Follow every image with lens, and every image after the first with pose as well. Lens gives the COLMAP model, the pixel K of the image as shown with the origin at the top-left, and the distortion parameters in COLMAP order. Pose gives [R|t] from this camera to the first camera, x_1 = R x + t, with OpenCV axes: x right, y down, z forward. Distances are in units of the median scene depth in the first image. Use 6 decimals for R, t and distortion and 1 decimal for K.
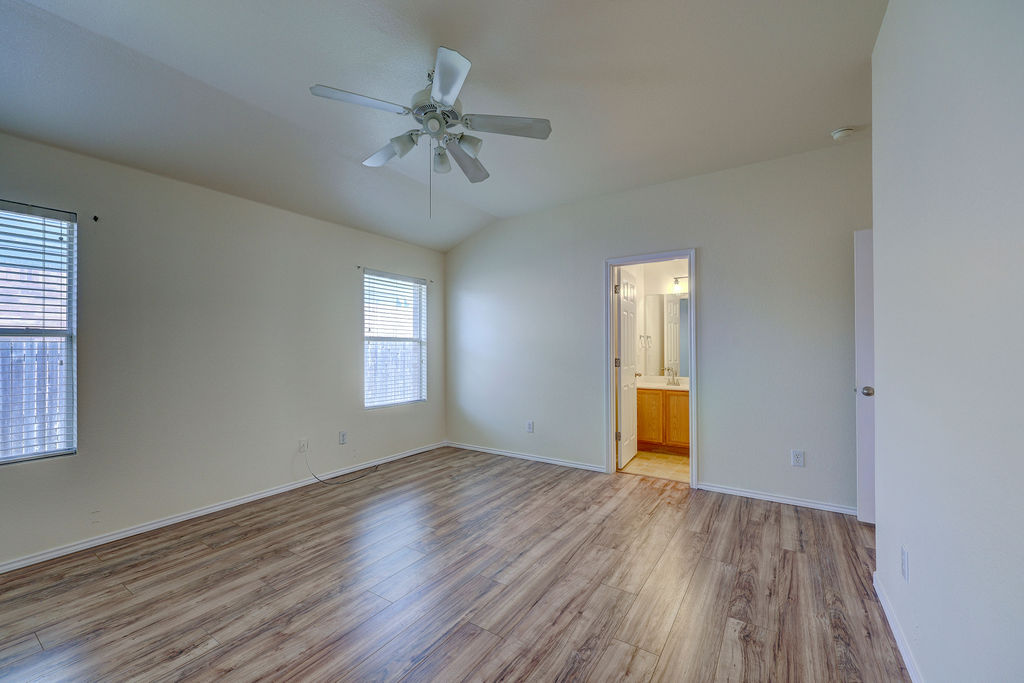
lens RADIAL K [[410.2, 0, 511.1], [0, 410.2, 342.5], [0, 0, 1]] dist [0.004487, 0.000179]
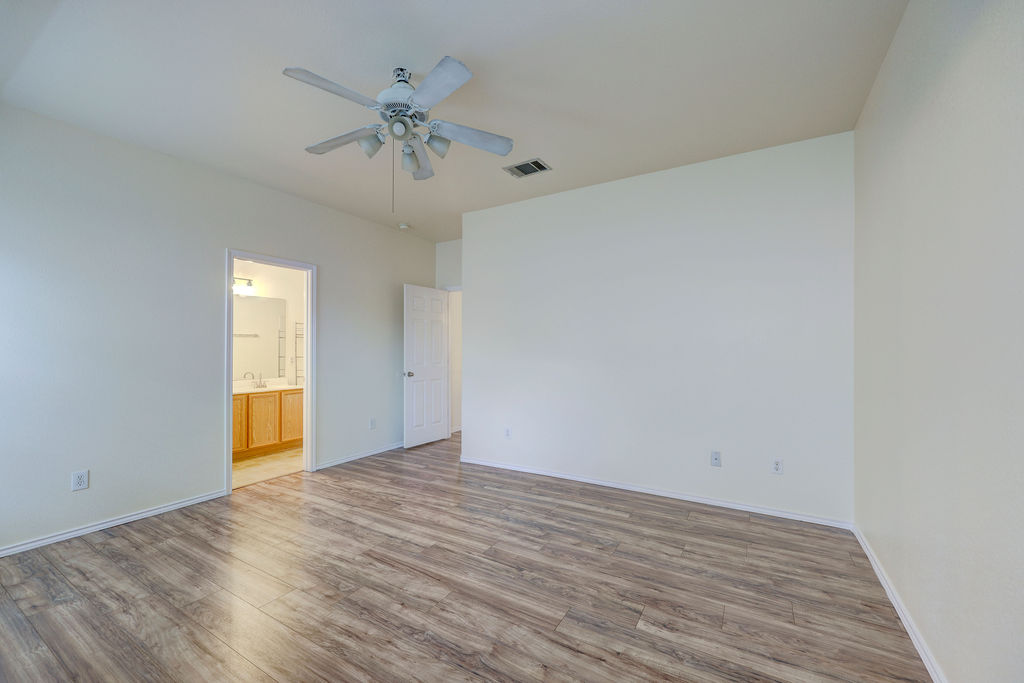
lens RADIAL K [[410.2, 0, 510.4], [0, 410.2, 347.3], [0, 0, 1]] dist [0.004487, 0.000179]
pose [[-0.036594, 0.009970, 0.999280, -0.743484], [-0.009208, 0.999904, -0.010313, 0.011665], [-0.999288, -0.009579, -0.036499, 0.495639]]
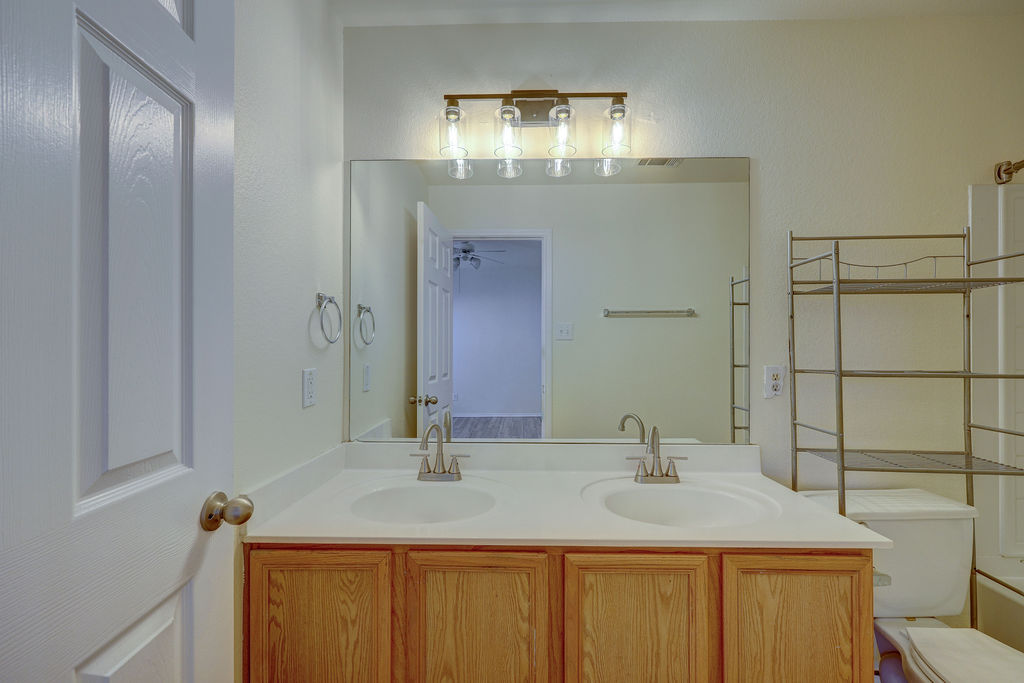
lens RADIAL K [[410.2, 0, 510.1], [0, 410.2, 344.8], [0, 0, 1]] dist [0.004487, 0.000179]
pose [[0.851922, 0.006374, 0.523629, 0.416420], [-0.009426, 0.999951, 0.003164, 0.016903], [-0.523583, -0.007631, 0.851940, 1.062263]]
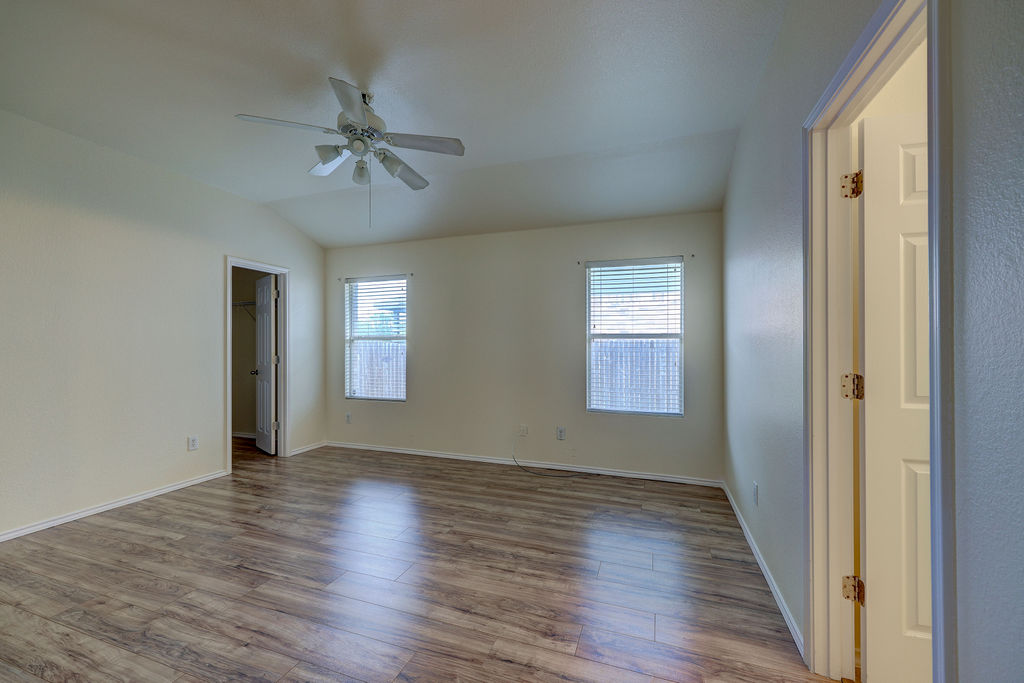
lens RADIAL K [[410.2, 0, 513.0], [0, 410.2, 346.3], [0, 0, 1]] dist [0.004487, 0.000179]
pose [[0.240396, 0.000064, -0.970675, 0.620678], [0.013207, 0.999907, 0.003337, 0.009734], [0.970585, -0.013622, 0.240373, 0.718860]]
